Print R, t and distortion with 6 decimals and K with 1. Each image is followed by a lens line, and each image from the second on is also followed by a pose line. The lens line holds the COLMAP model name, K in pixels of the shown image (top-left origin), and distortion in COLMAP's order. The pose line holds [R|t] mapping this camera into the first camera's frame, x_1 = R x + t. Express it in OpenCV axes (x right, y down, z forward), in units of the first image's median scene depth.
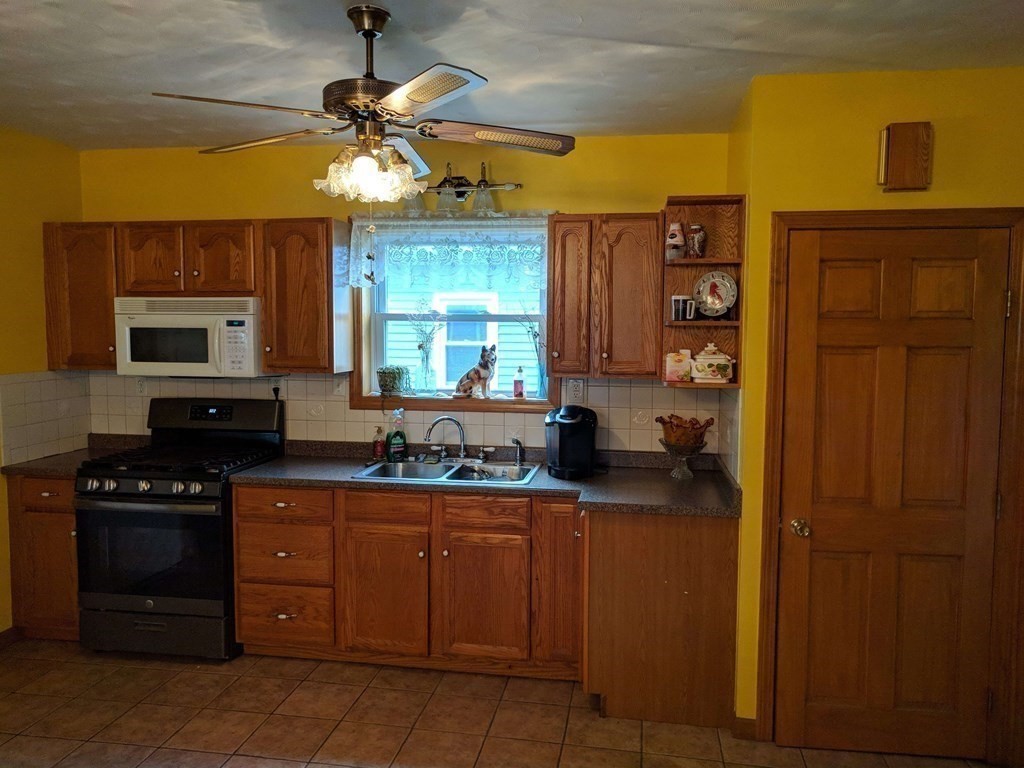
lens RADIAL K [[798.8, 0, 512.0], [0, 798.8, 384.0], [0, 0, 1]] dist [0.060858, 0.001726]
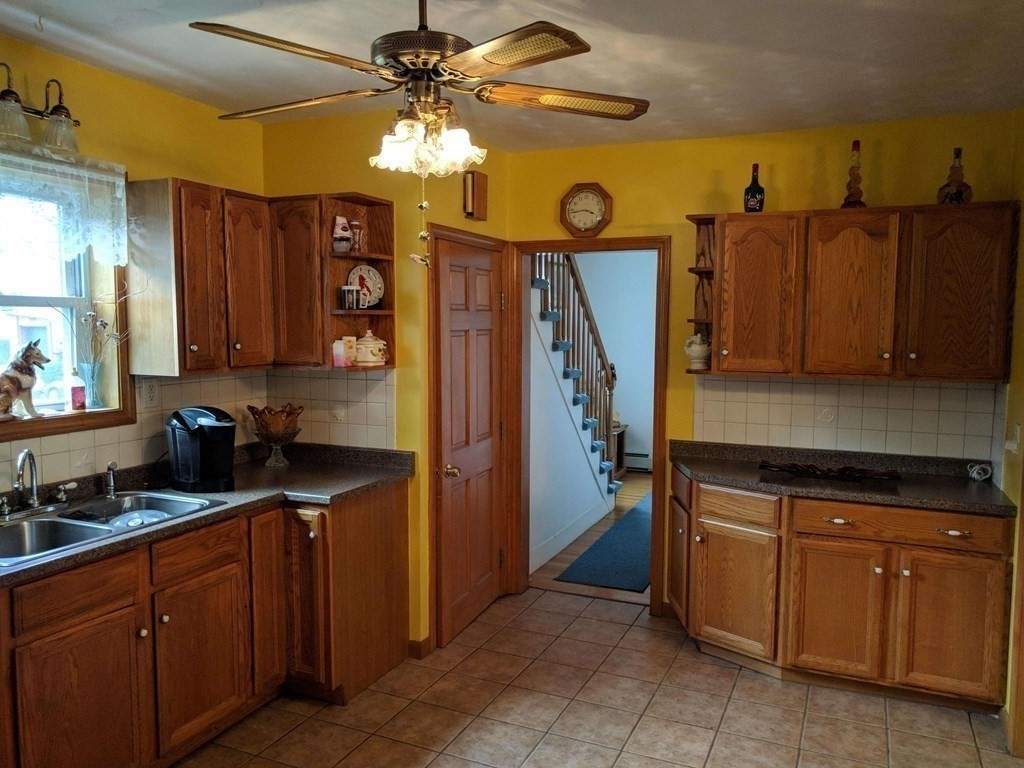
lens RADIAL K [[776.4, 0, 527.6], [0, 776.4, 388.2], [0, 0, 1]] dist [0.006644, 0.006509]
pose [[0.234151, -0.086190, 0.968372, -0.736938], [0.069776, 0.994984, 0.071687, -0.032614], [-0.969693, 0.050784, 0.238990, 0.529947]]
